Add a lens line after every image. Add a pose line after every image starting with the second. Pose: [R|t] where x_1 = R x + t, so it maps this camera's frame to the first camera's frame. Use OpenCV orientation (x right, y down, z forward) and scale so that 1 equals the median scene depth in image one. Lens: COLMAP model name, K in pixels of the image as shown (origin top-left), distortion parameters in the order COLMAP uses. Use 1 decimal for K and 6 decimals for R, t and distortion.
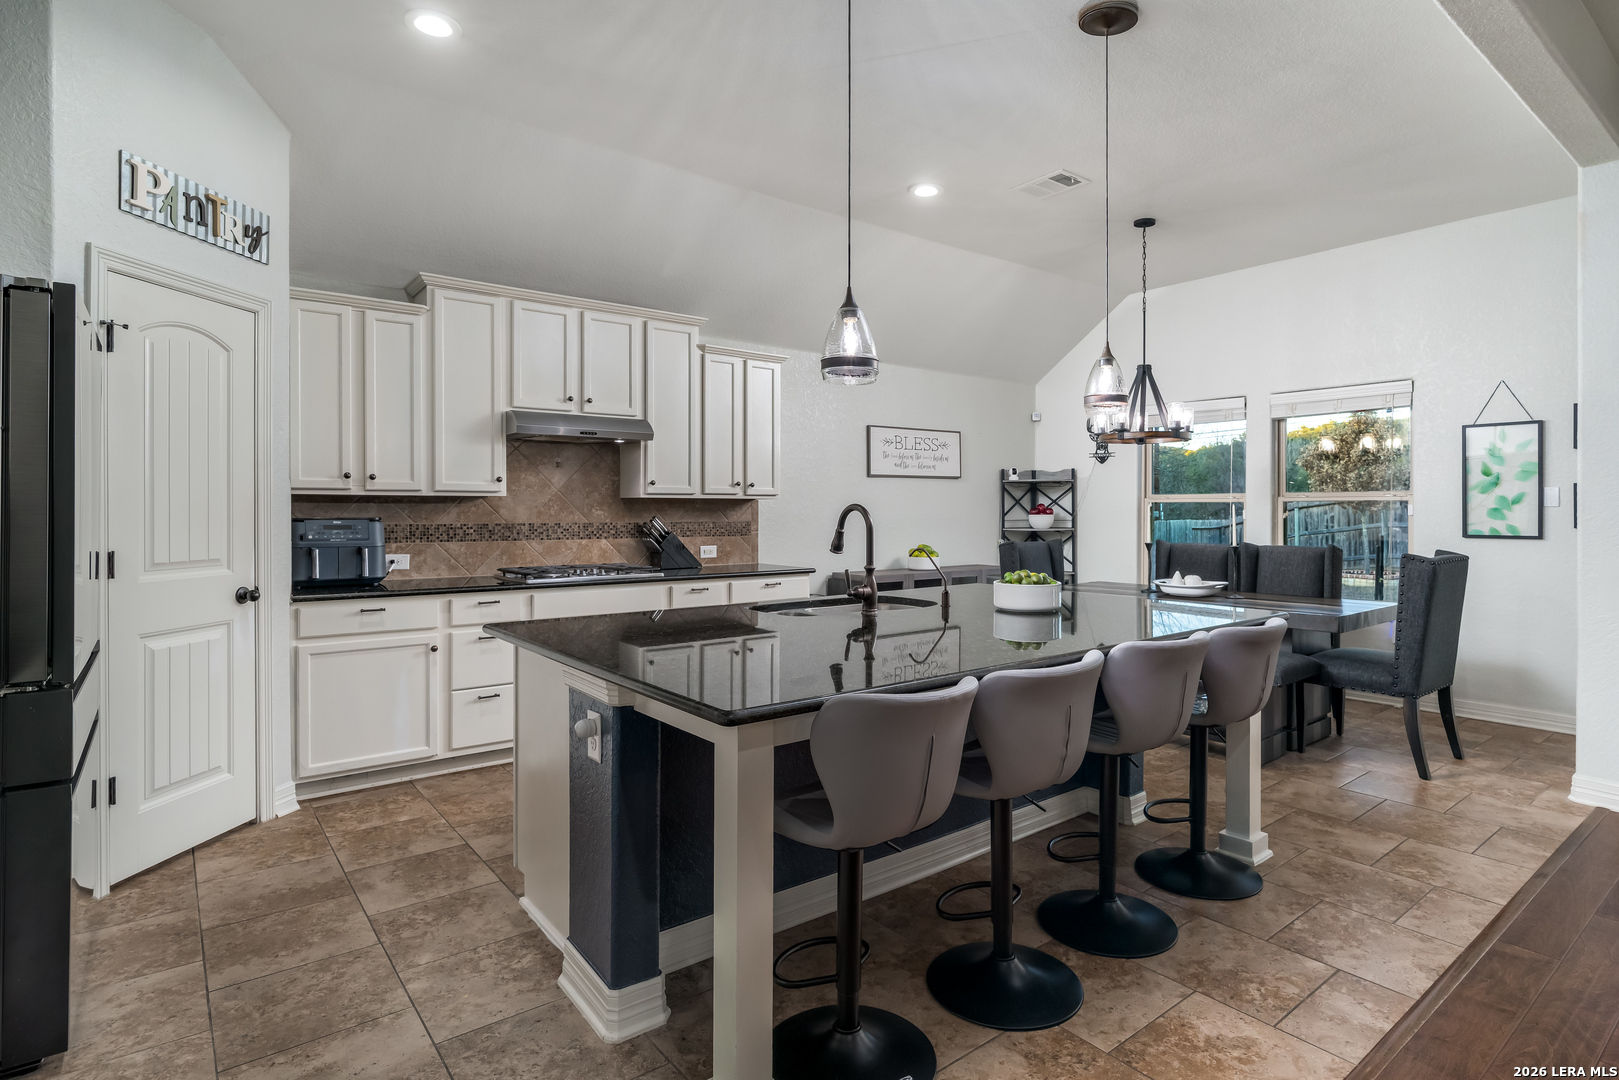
lens RADIAL K [[813.3, 0, 836.3], [0, 813.3, 512.3], [0, 0, 1]] dist [-0.009240, 0.003556]
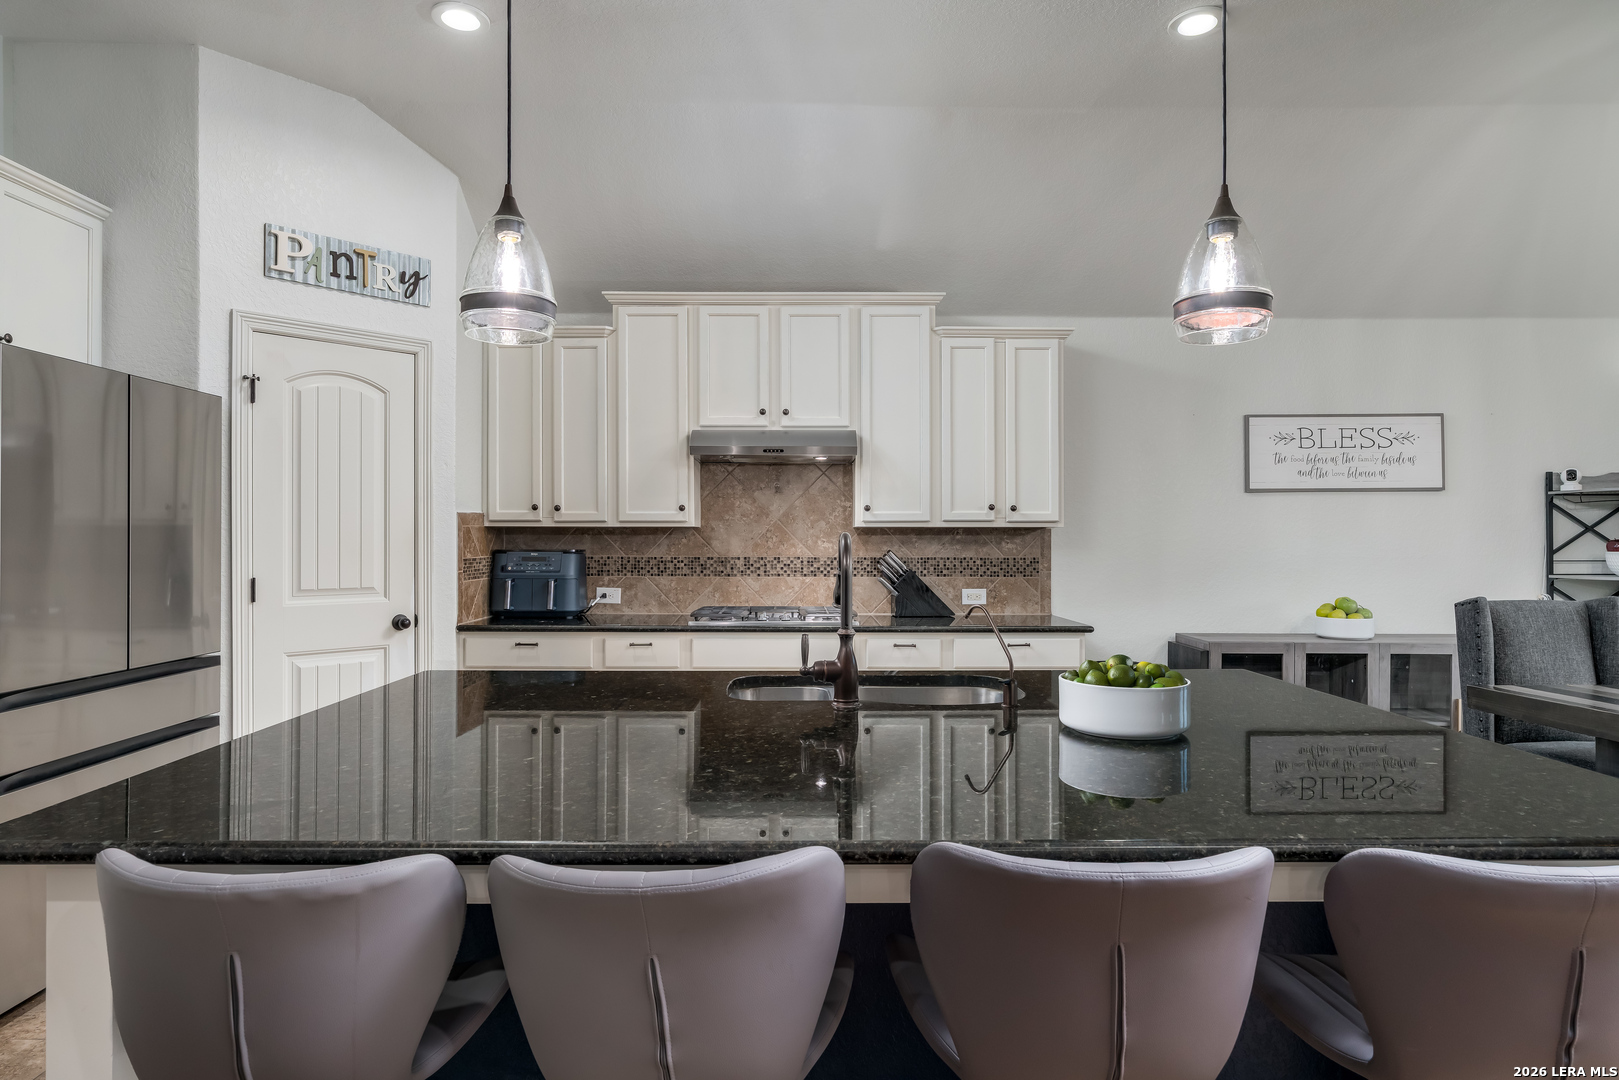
lens RADIAL K [[895.0, 0, 818.9], [0, 895.0, 534.2], [0, 0, 1]] dist [-0.005802, 0.002816]
pose [[0.792052, -0.004265, -0.610439, 0.277340], [-0.002716, 0.999941, -0.010510, -0.001213], [0.610448, 0.009982, 0.791993, 0.276052]]
